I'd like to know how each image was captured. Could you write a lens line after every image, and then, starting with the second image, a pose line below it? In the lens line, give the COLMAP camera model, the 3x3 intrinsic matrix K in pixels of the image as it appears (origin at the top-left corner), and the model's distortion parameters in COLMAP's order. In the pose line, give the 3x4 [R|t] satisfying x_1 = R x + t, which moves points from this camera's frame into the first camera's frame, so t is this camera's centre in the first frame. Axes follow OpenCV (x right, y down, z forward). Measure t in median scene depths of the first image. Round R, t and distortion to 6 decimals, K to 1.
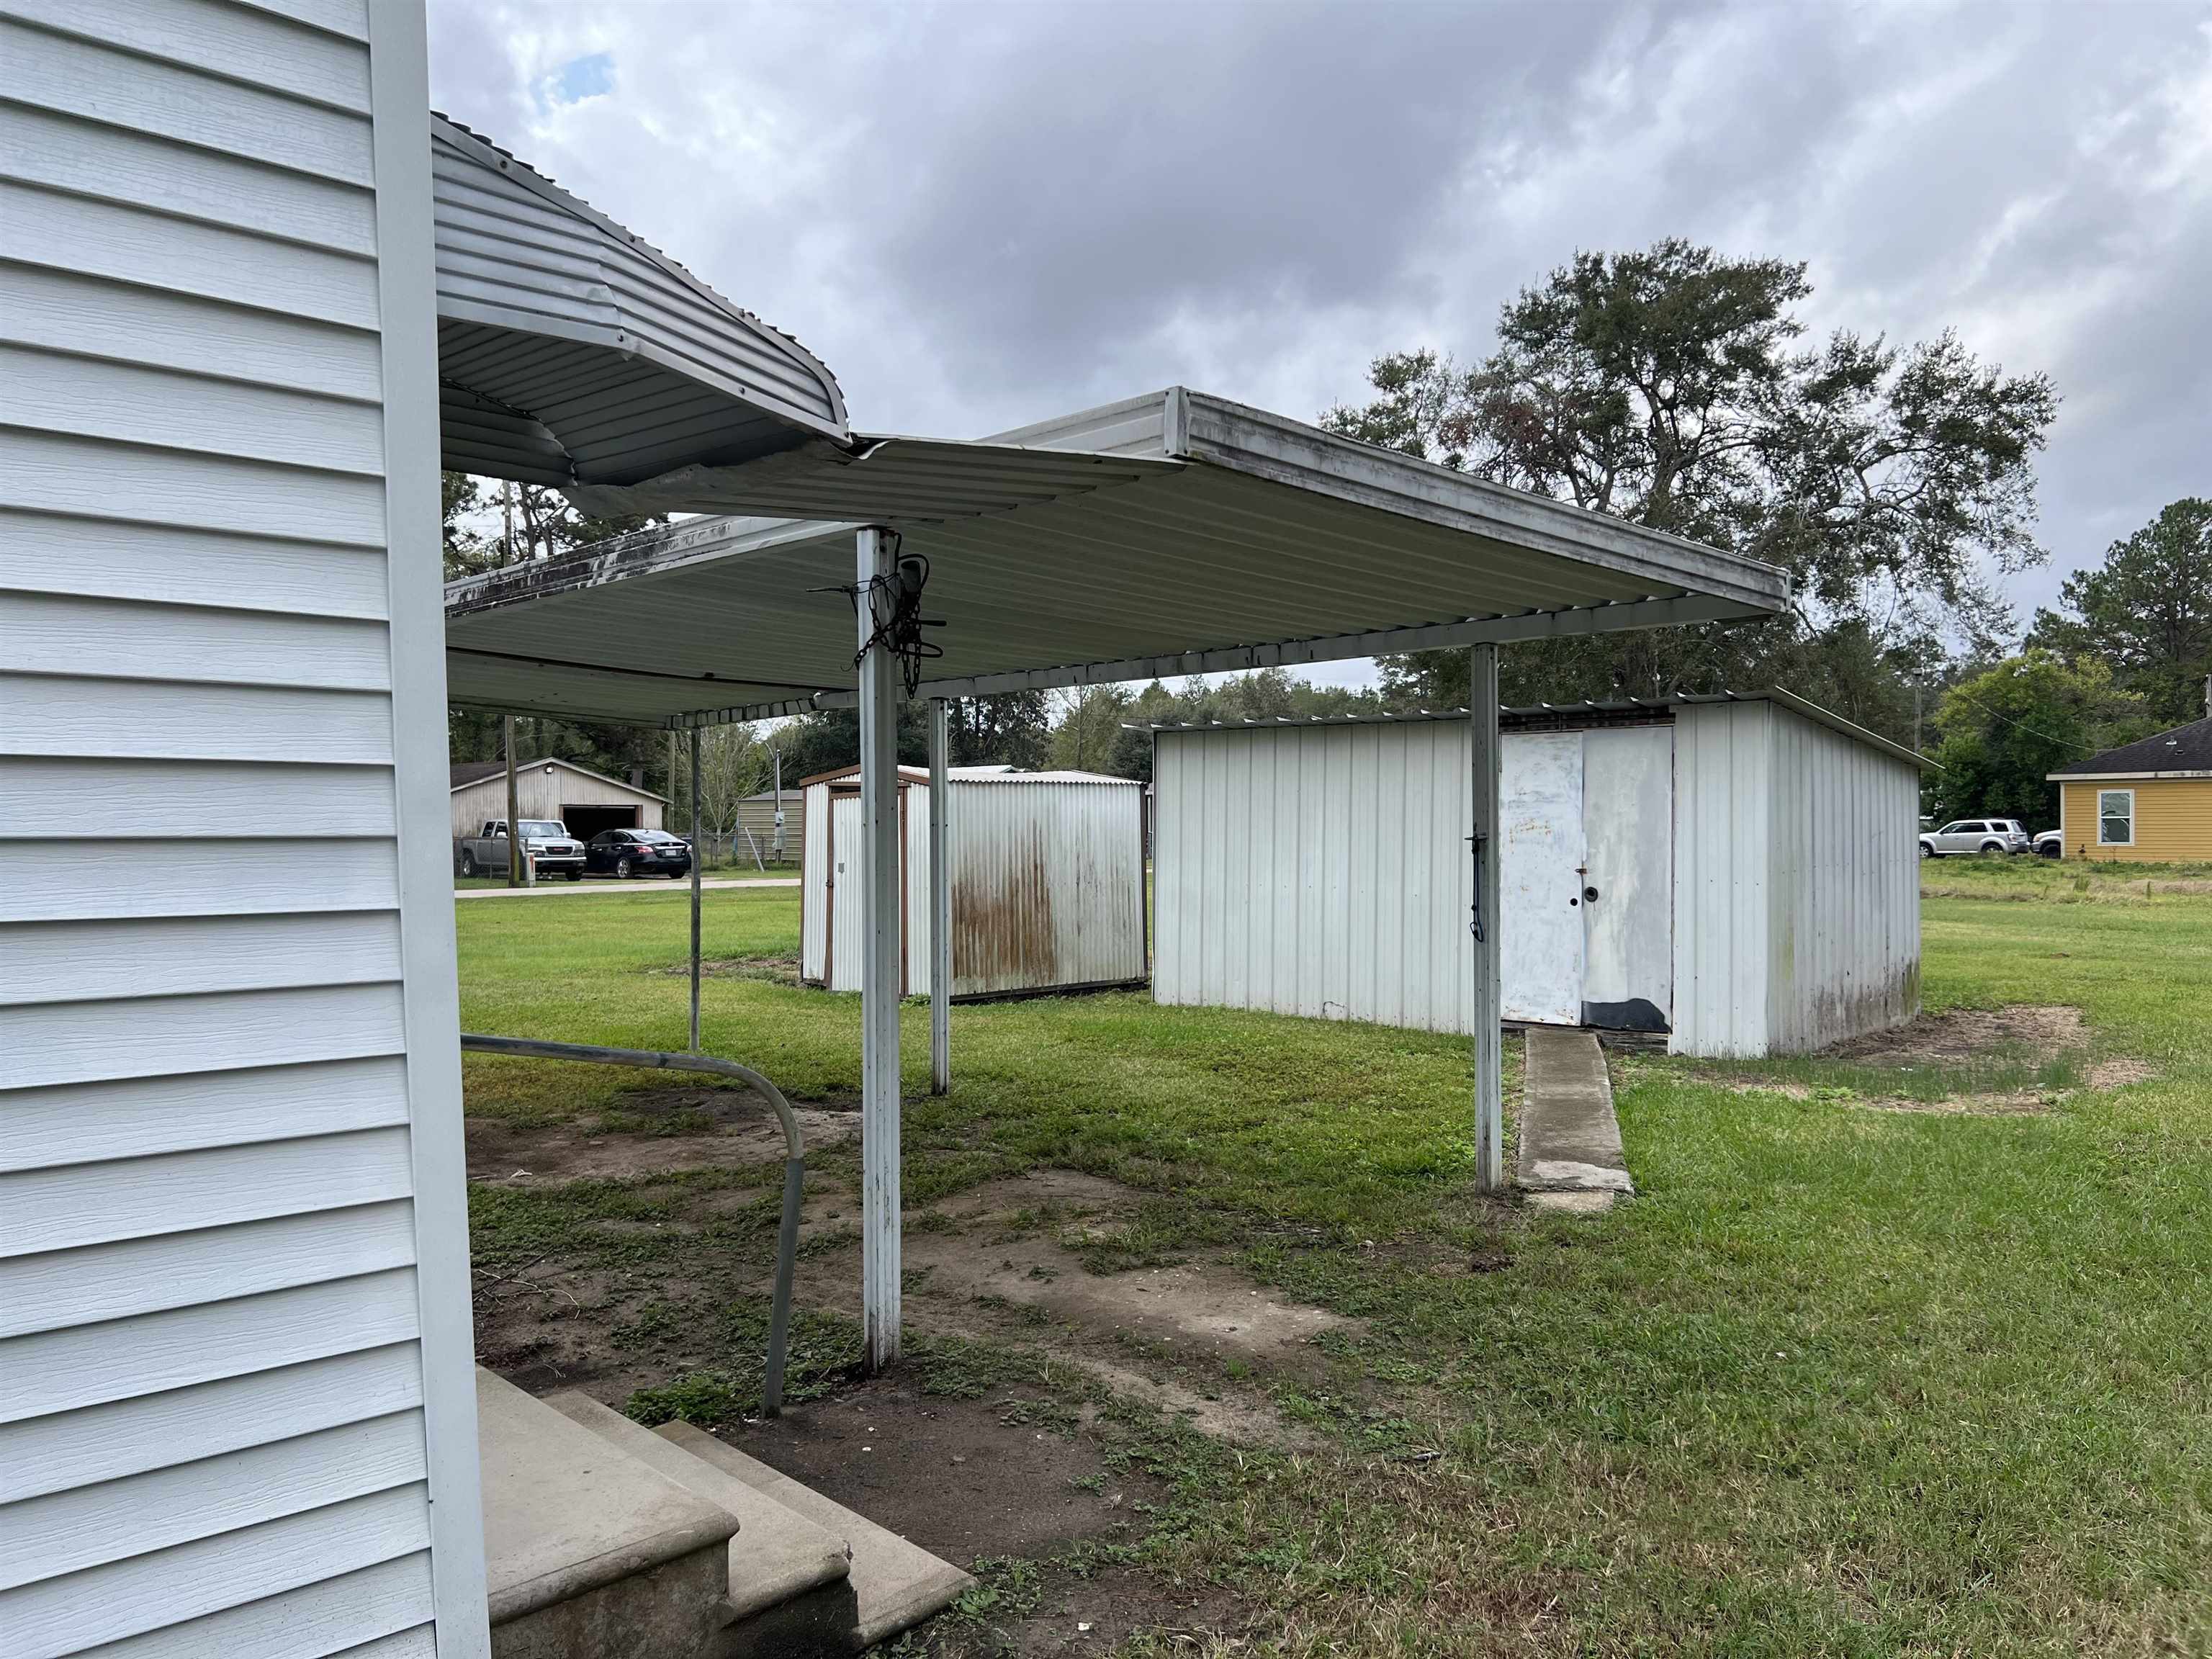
lens RADIAL K [[1676.7, 0, 1111.1], [0, 1676.7, 835.0], [0, 0, 1]] dist [0.010876, 0.004936]
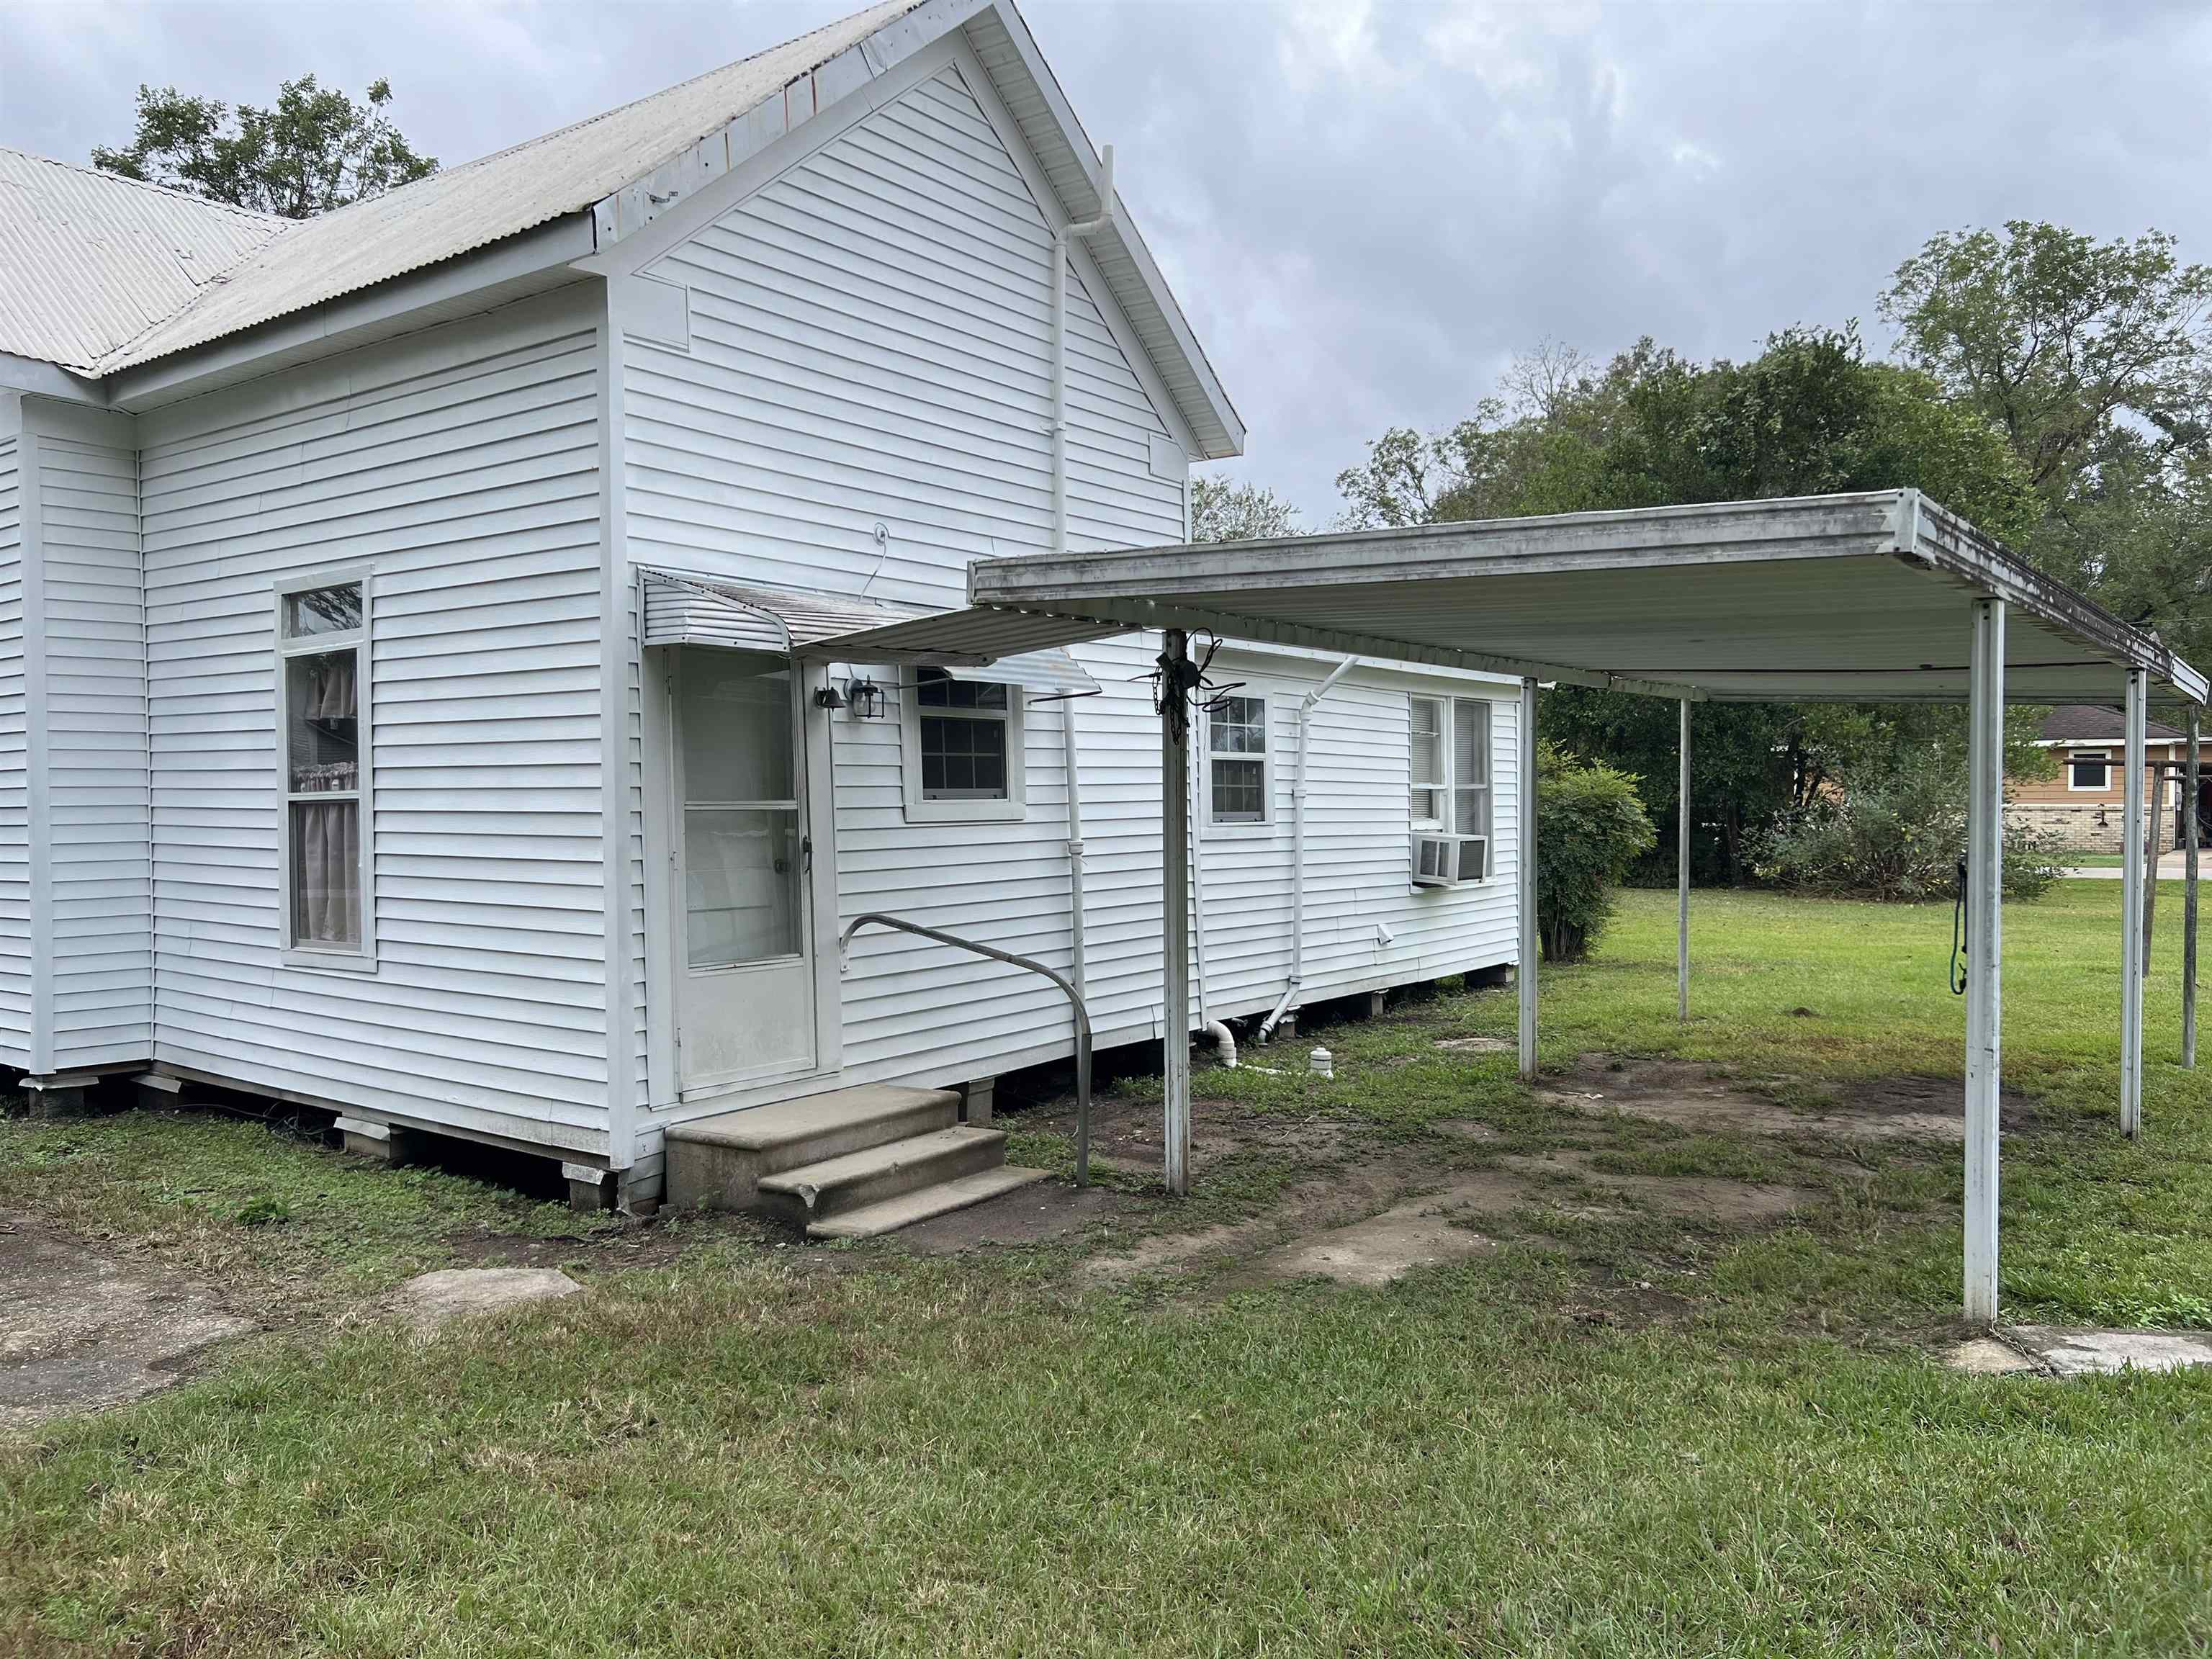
lens RADIAL K [[1676.7, 0, 1110.0], [0, 1676.7, 825.5], [0, 0, 1]] dist [0.010876, 0.004936]
pose [[0.157118, 0.021275, -0.987351, 1.447743], [-0.001498, 0.999772, 0.021304, -0.045691], [0.987579, -0.001868, 0.157114, 0.783520]]
